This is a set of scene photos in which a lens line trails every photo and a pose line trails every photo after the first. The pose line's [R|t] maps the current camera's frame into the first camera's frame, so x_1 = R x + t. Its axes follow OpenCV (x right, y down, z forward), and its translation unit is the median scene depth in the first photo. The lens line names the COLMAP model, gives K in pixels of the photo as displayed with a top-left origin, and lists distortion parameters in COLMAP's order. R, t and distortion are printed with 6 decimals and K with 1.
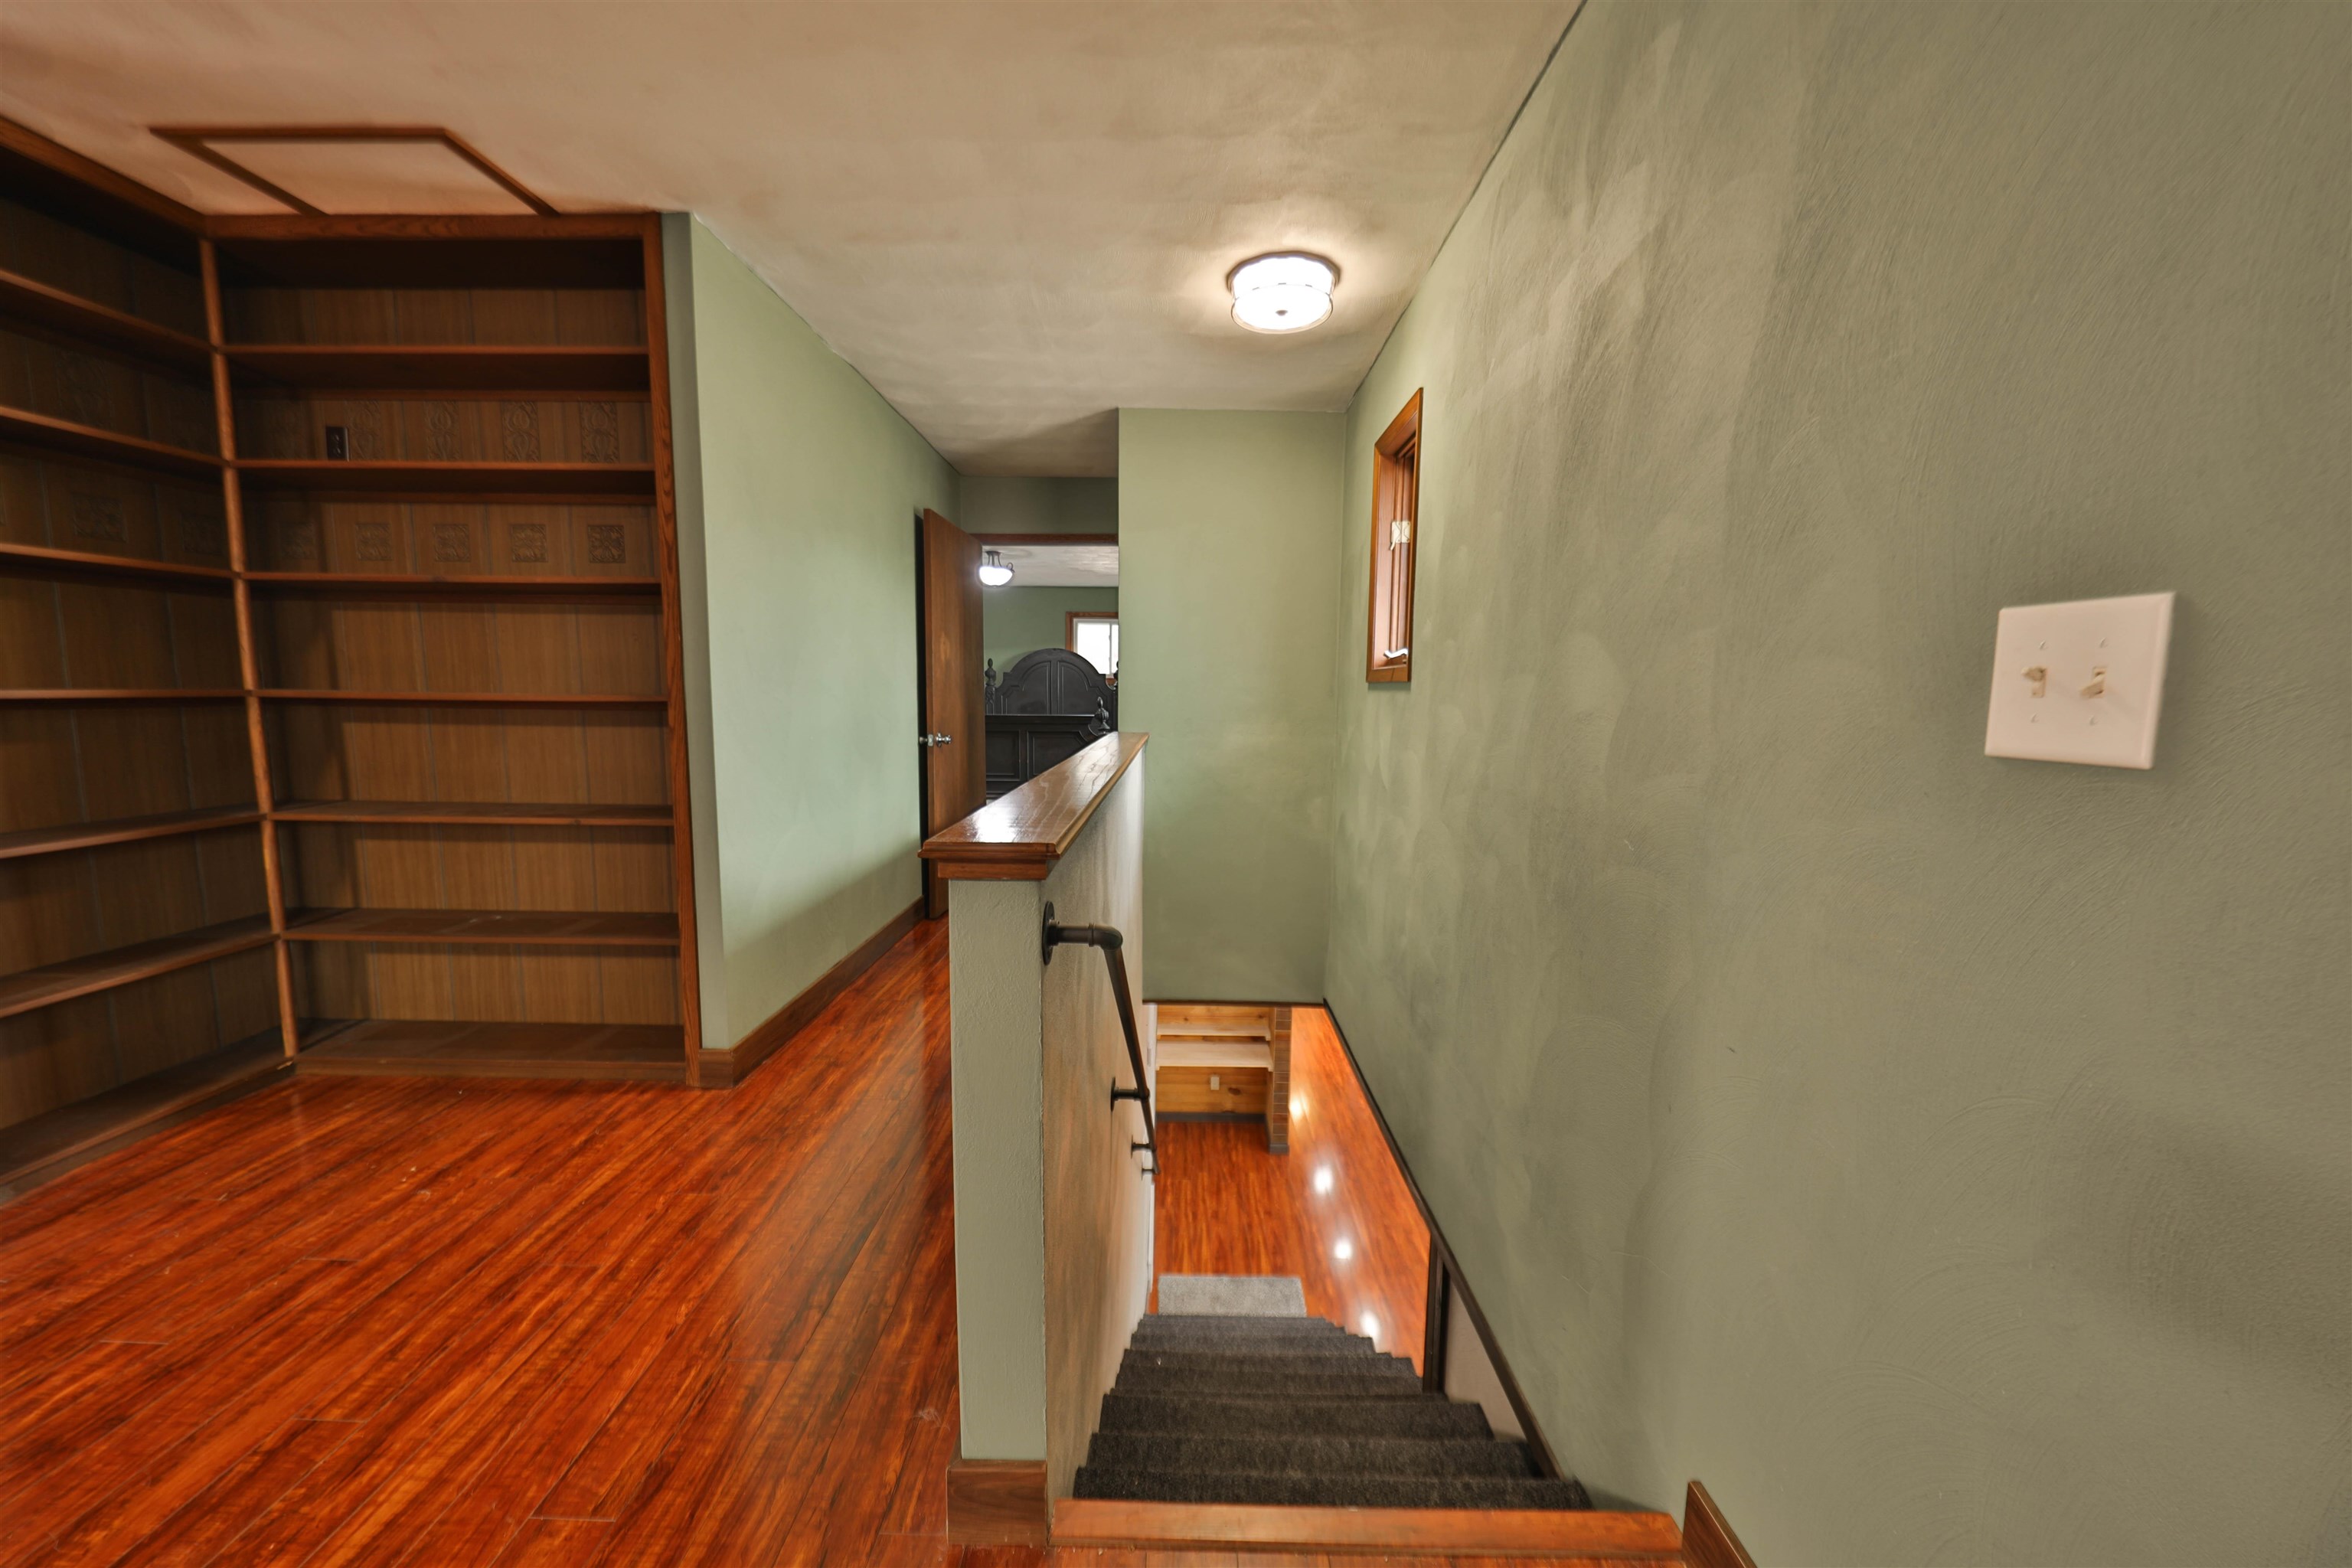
lens RADIAL K [[886.0, 0, 1178.3], [0, 886.0, 788.1], [0, 0, 1]] dist [-0.002709, -0.000188]
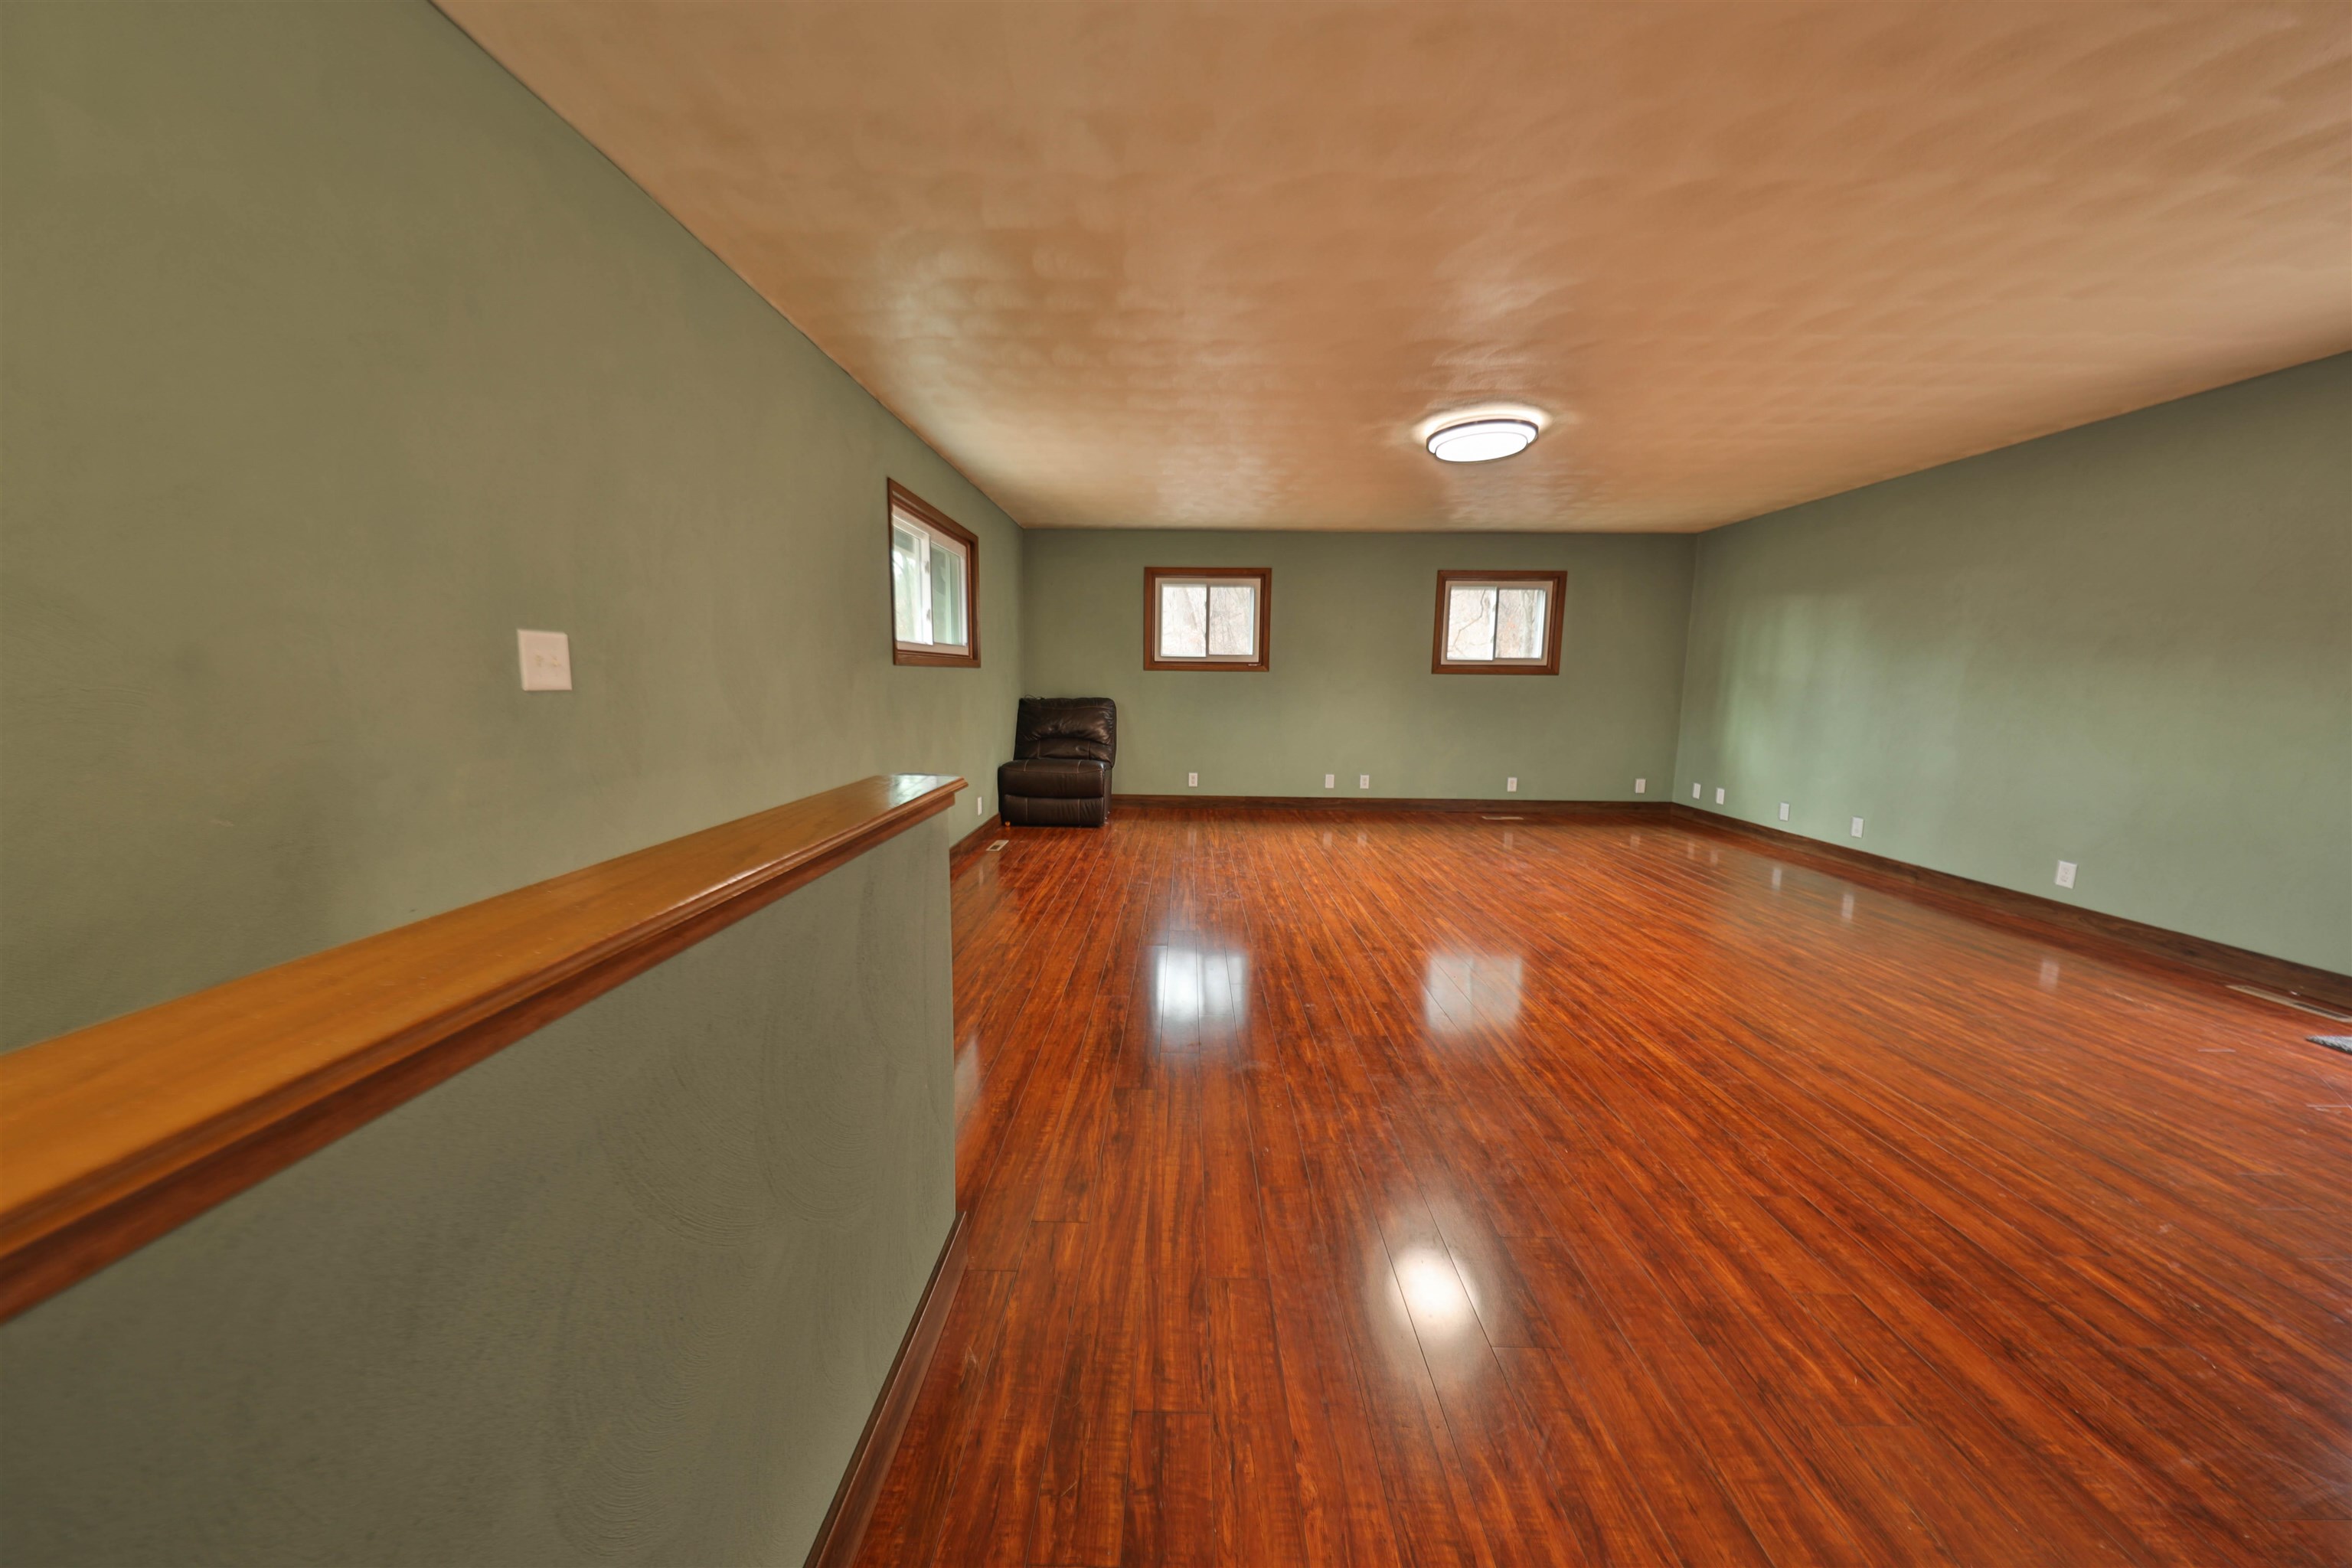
lens RADIAL K [[784.1, 0, 1176.2], [0, 784.1, 782.3], [0, 0, 1]] dist [-0.000396, -0.001733]
pose [[-0.999690, -0.021585, -0.012382, -0.452555], [-0.023976, 0.968711, 0.247030, -0.188661], [0.006662, 0.247251, -0.968929, 1.628026]]
